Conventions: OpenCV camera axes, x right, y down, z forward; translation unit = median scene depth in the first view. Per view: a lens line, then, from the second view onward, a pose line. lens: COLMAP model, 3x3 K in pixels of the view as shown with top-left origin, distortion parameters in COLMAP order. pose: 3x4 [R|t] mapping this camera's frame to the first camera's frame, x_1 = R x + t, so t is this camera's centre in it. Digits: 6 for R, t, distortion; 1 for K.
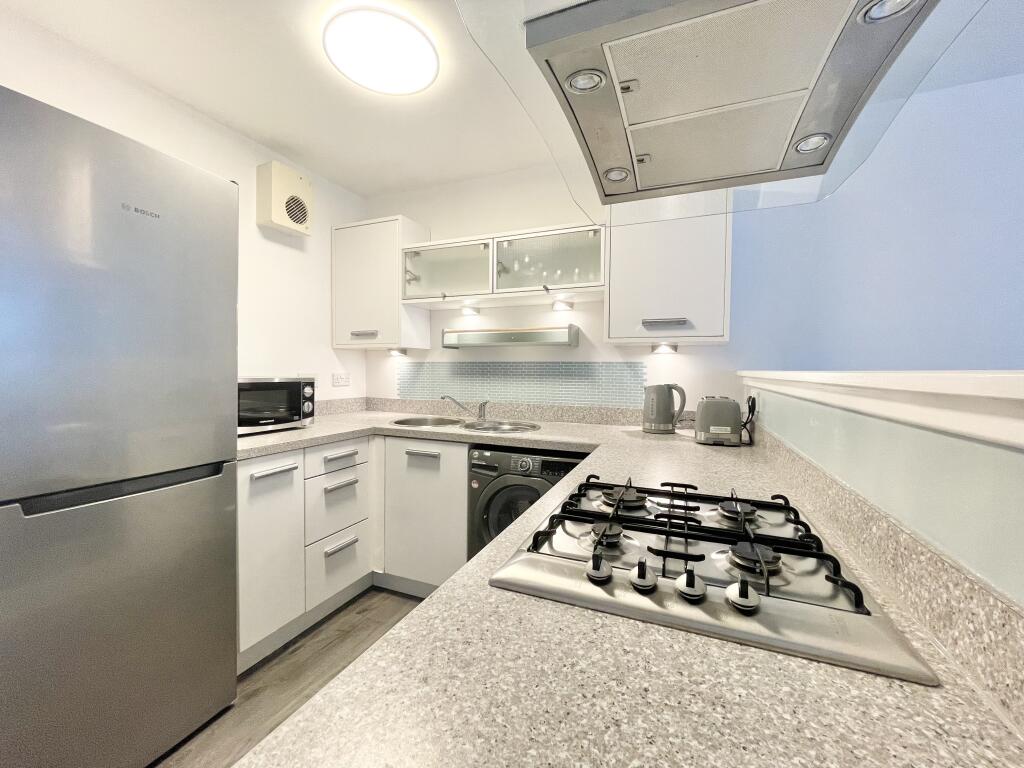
lens RADIAL K [[417.6, 0, 511.7], [0, 417.6, 380.0], [0, 0, 1]] dist [-0.000868, -0.000406]
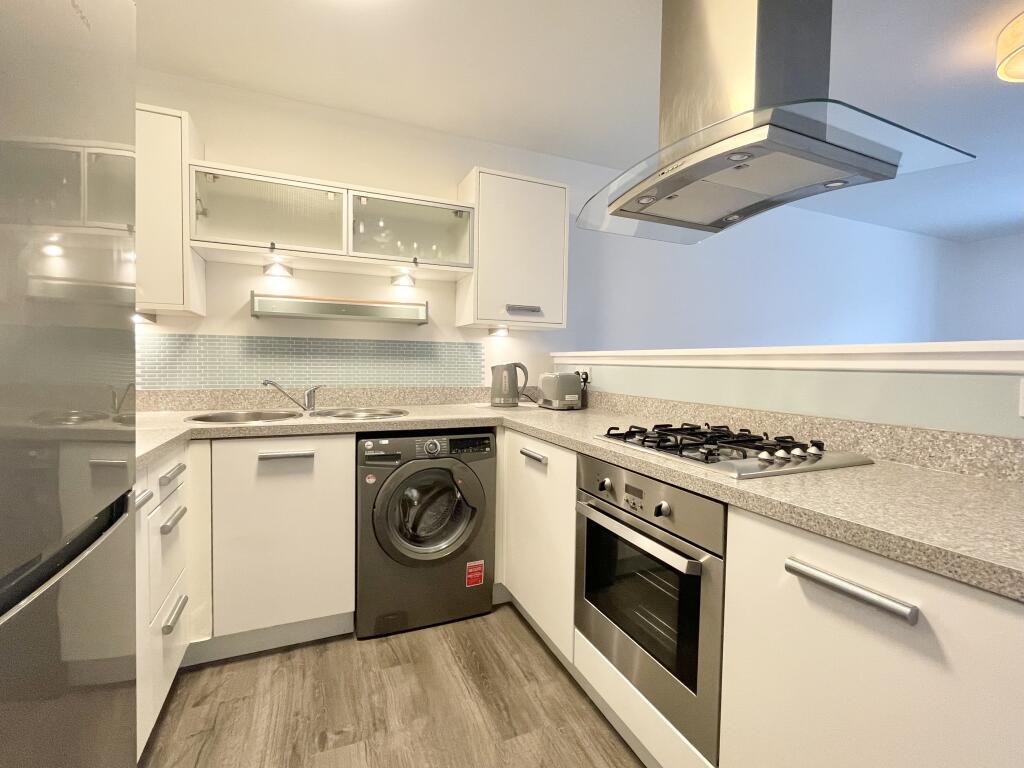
lens RADIAL K [[456.1, 0, 521.1], [0, 456.1, 378.7], [0, 0, 1]] dist [-0.000444, -0.000053]
pose [[0.691916, -0.025956, 0.721511, -0.503838], [0.008569, 0.999578, 0.027742, 0.017909], [-0.721927, -0.013012, 0.691847, 0.120221]]
